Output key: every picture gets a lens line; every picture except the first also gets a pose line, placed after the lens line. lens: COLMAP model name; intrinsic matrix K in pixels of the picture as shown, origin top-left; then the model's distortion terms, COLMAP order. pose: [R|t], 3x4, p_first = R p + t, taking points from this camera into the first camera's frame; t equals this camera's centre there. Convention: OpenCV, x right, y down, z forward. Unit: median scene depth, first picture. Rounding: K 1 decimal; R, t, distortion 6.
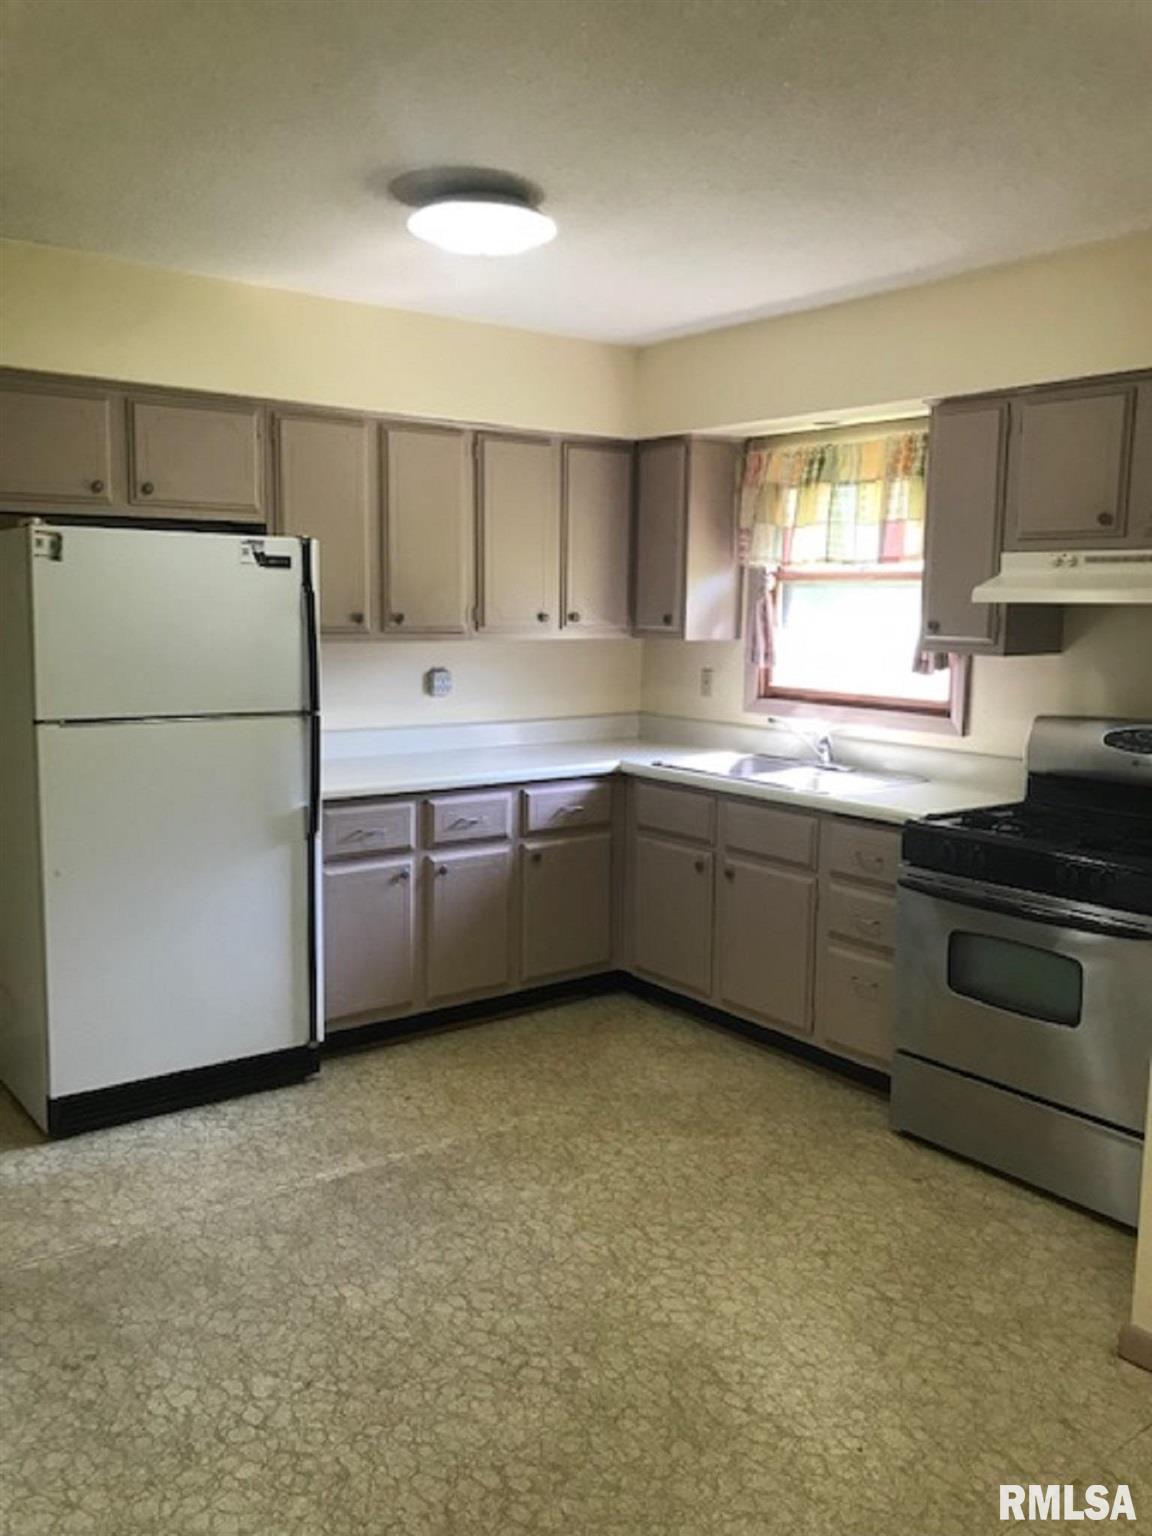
lens RADIAL K [[1282.3, 0, 586.3], [0, 1282.3, 770.1], [0, 0, 1]] dist [0.000976, 0.049581]
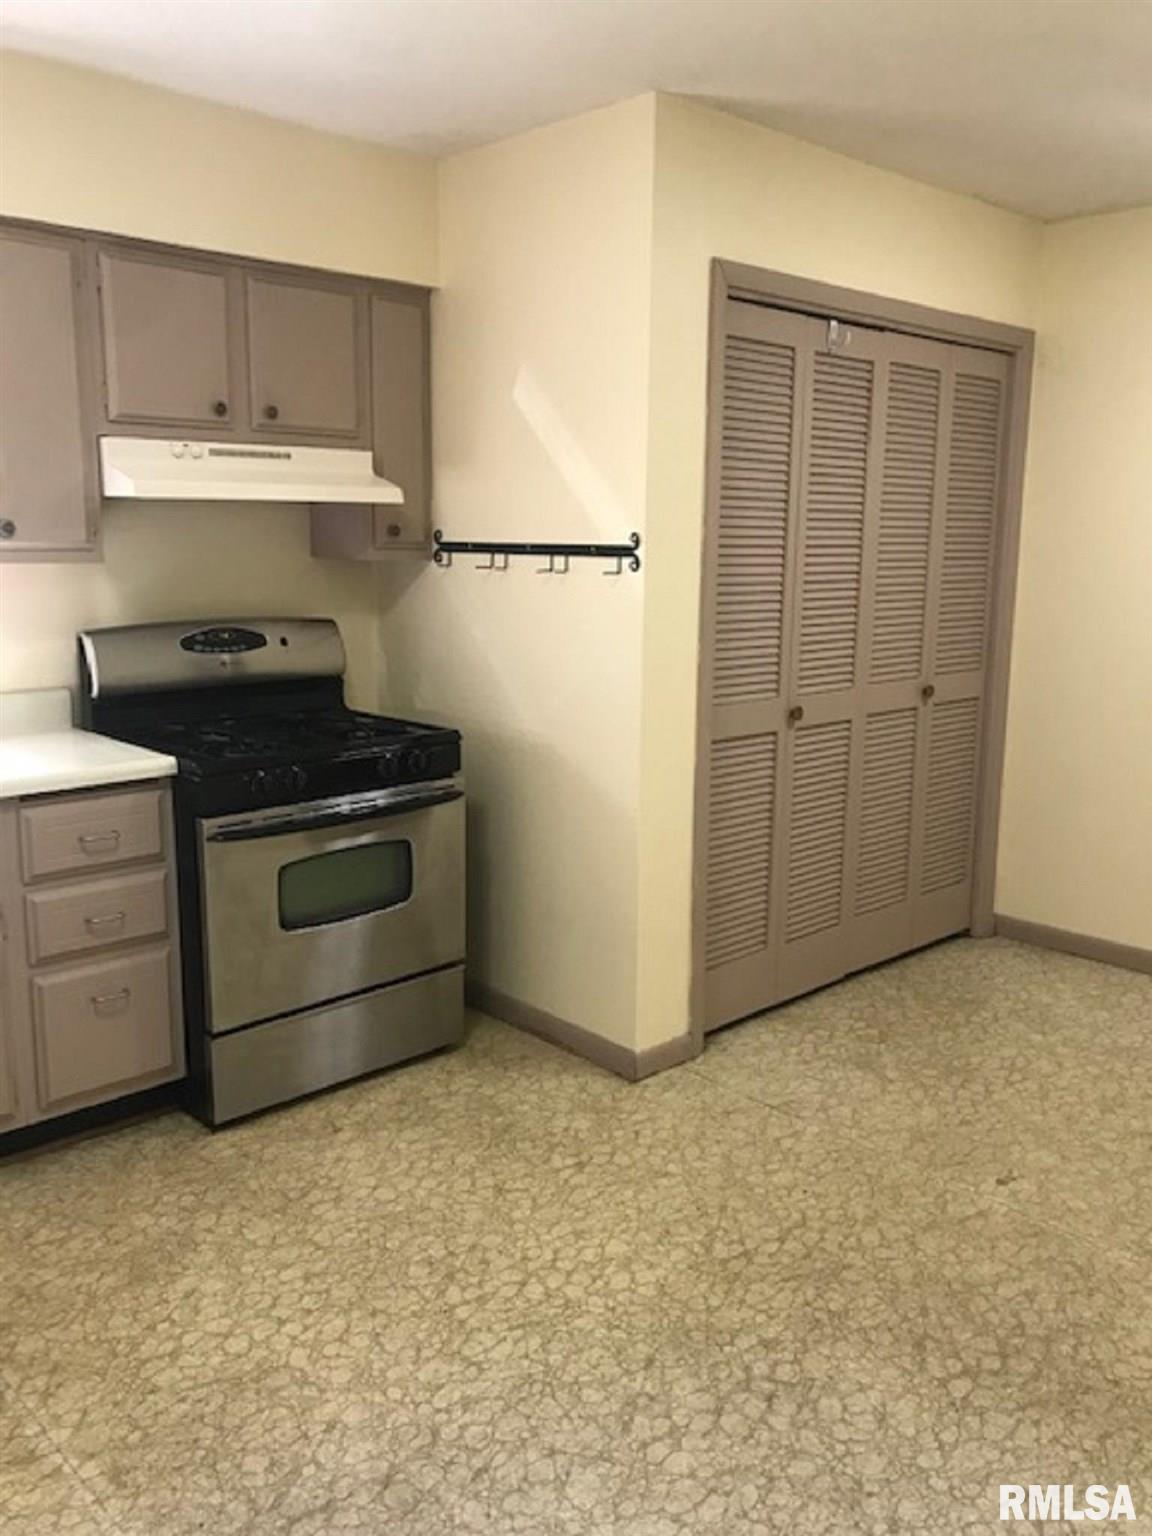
lens RADIAL K [[1282.3, 0, 586.3], [0, 1282.3, 770.1], [0, 0, 1]] dist [0.000976, 0.049581]
pose [[-0.112005, -0.204545, 0.972428, -0.658230], [0.119293, 0.968741, 0.217510, -0.121909], [-0.986521, 0.140366, -0.084103, 0.929752]]
